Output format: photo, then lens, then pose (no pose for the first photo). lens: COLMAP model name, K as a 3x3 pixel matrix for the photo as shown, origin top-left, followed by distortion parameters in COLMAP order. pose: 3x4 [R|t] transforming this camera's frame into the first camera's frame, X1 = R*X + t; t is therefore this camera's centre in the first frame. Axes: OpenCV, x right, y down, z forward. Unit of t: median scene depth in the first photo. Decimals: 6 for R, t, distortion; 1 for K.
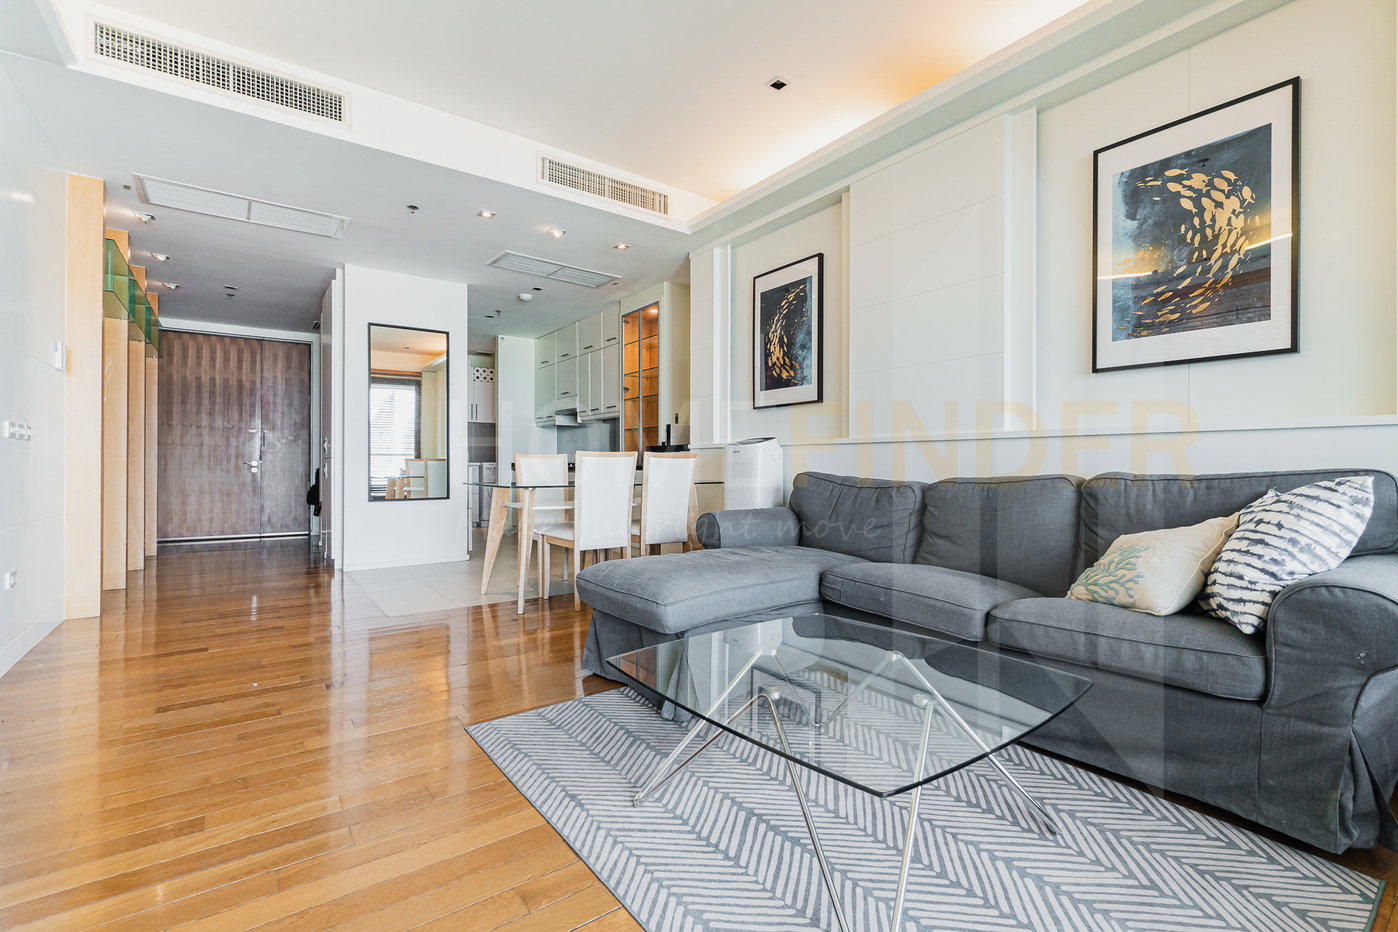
lens RADIAL K [[629.1, 0, 678.3], [0, 629.1, 460.5], [0, 0, 1]] dist [0.000492, 0.000350]
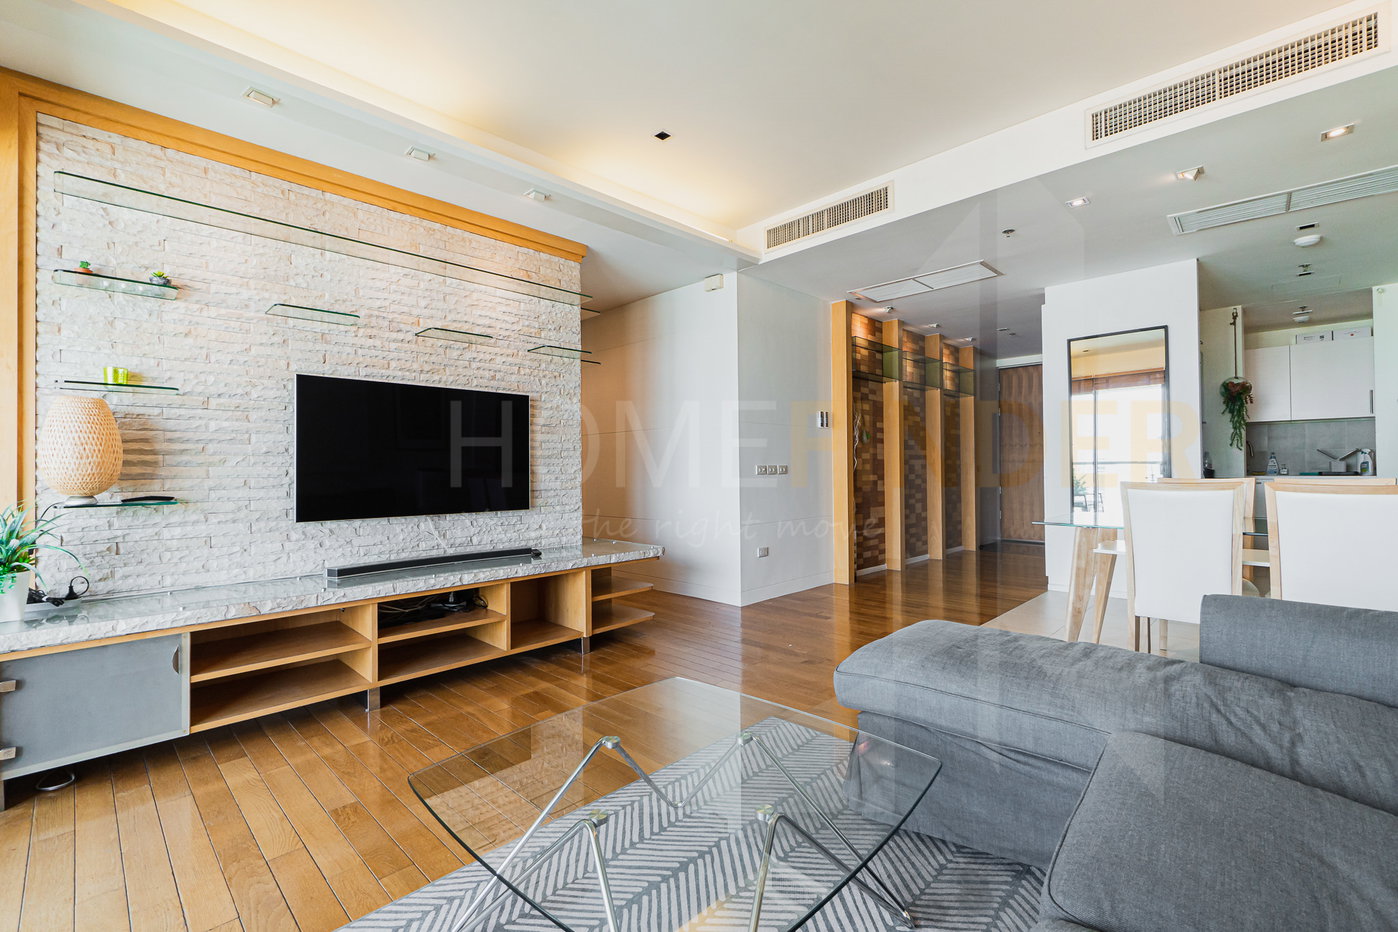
lens RADIAL K [[599.3, 0, 699.0], [0, 599.3, 466.0], [0, 0, 1]] dist [-0.000645, -0.000178]
pose [[0.179419, -0.010386, -0.983718, 0.436468], [0.018637, 0.999801, -0.007157, -0.033503], [0.983596, -0.017049, 0.179577, 0.353173]]
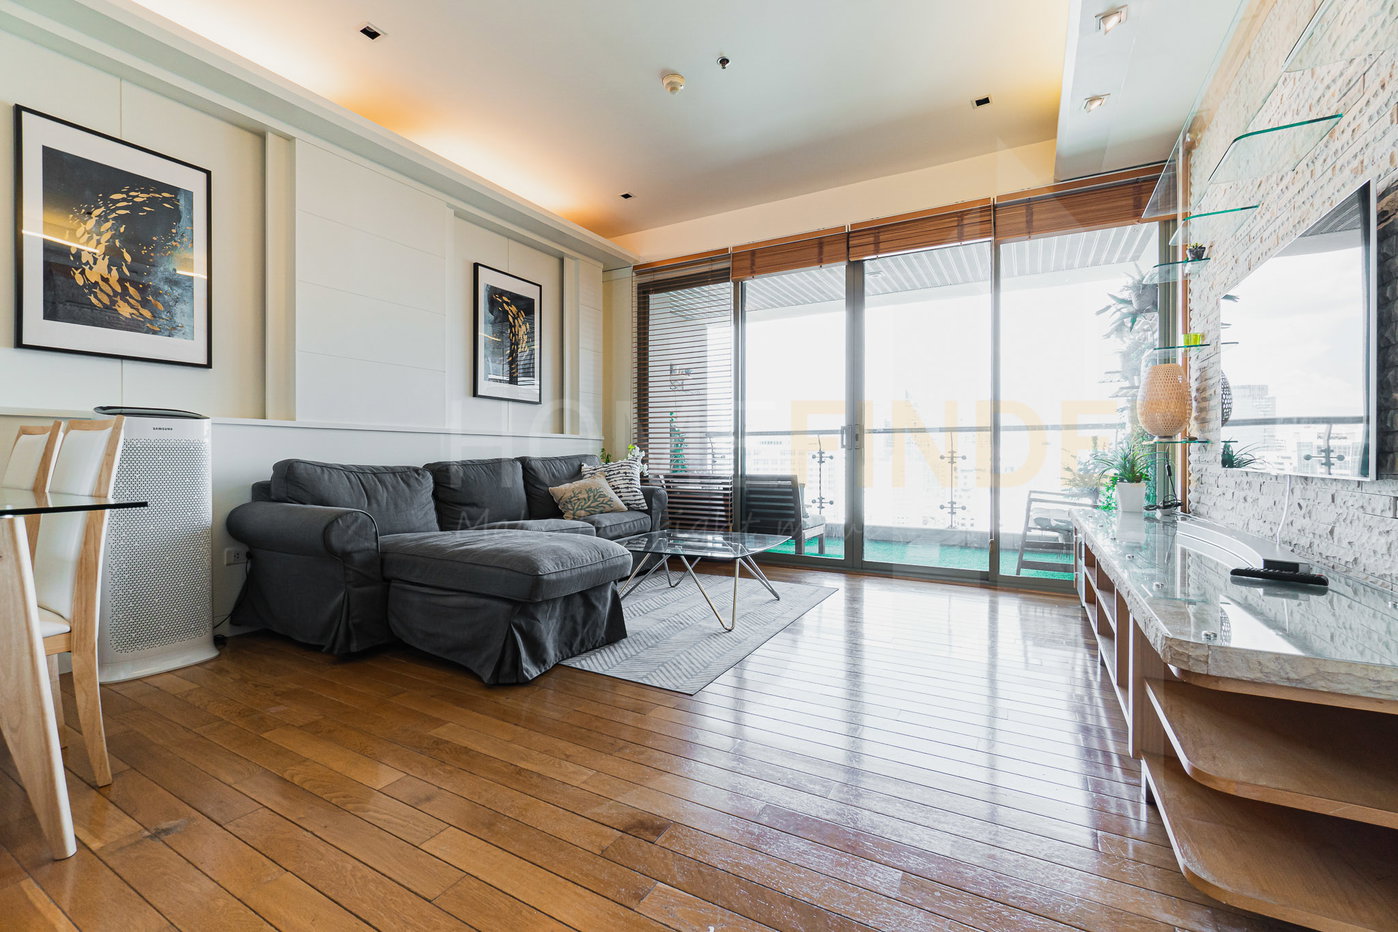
lens RADIAL K [[599.3, 0, 699.0], [0, 599.3, 466.0], [0, 0, 1]] dist [-0.000645, -0.000178]
pose [[-0.436665, -0.013970, 0.899516, -0.673873], [-0.006012, 0.999902, 0.012610, 0.012681], [-0.899604, 0.000098, -0.436706, 0.771940]]
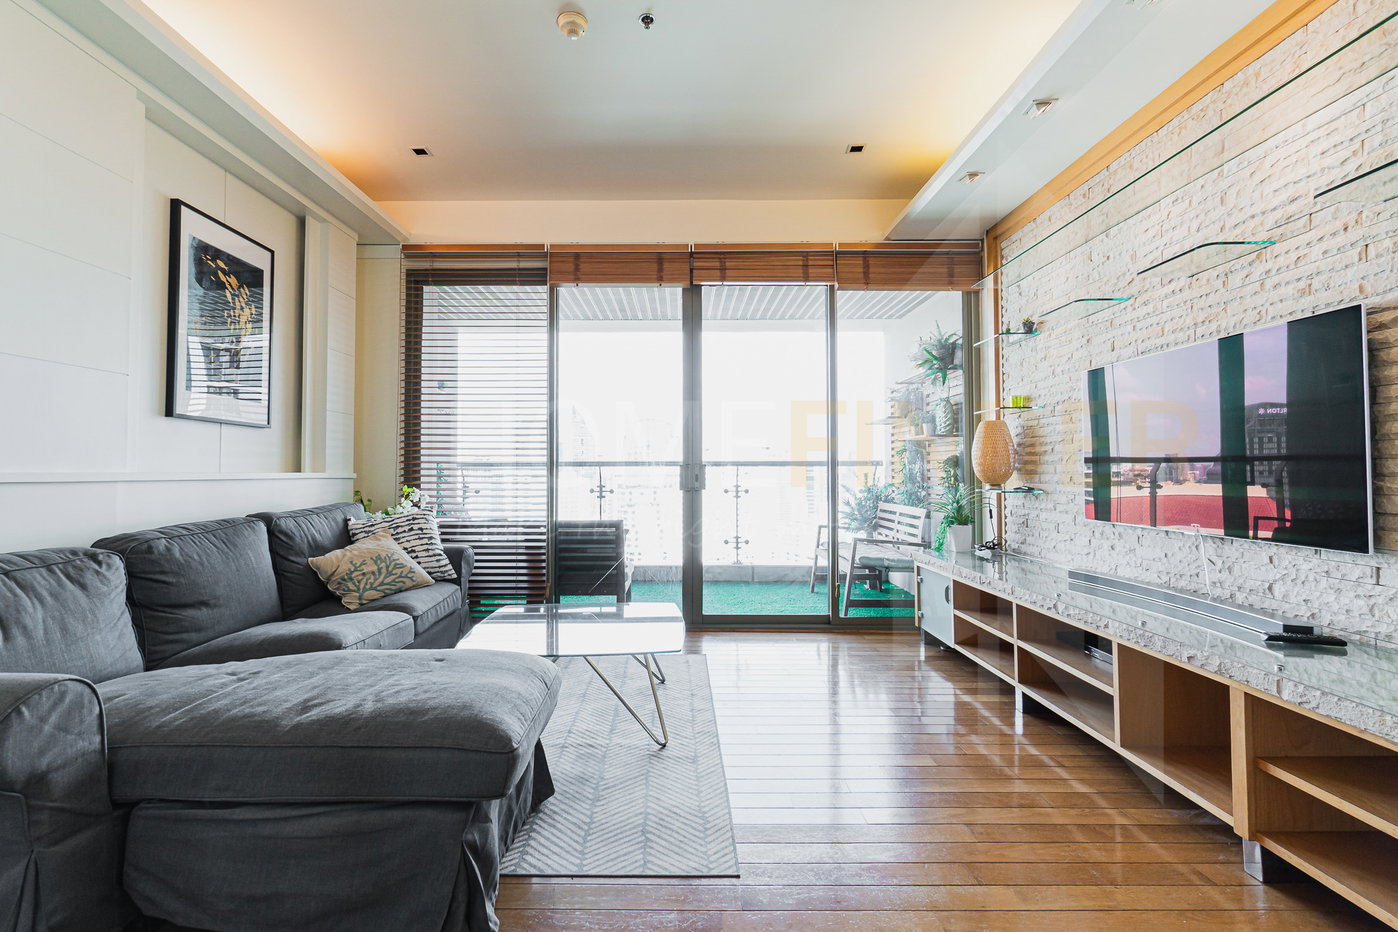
lens RADIAL K [[629.1, 0, 678.3], [0, 629.1, 460.5], [0, 0, 1]] dist [0.000492, 0.000350]
pose [[-0.818709, 0.011867, 0.574086, -0.382643], [-0.002488, 0.999704, -0.024213, -0.031549], [-0.574203, -0.021252, -0.818437, 0.902662]]
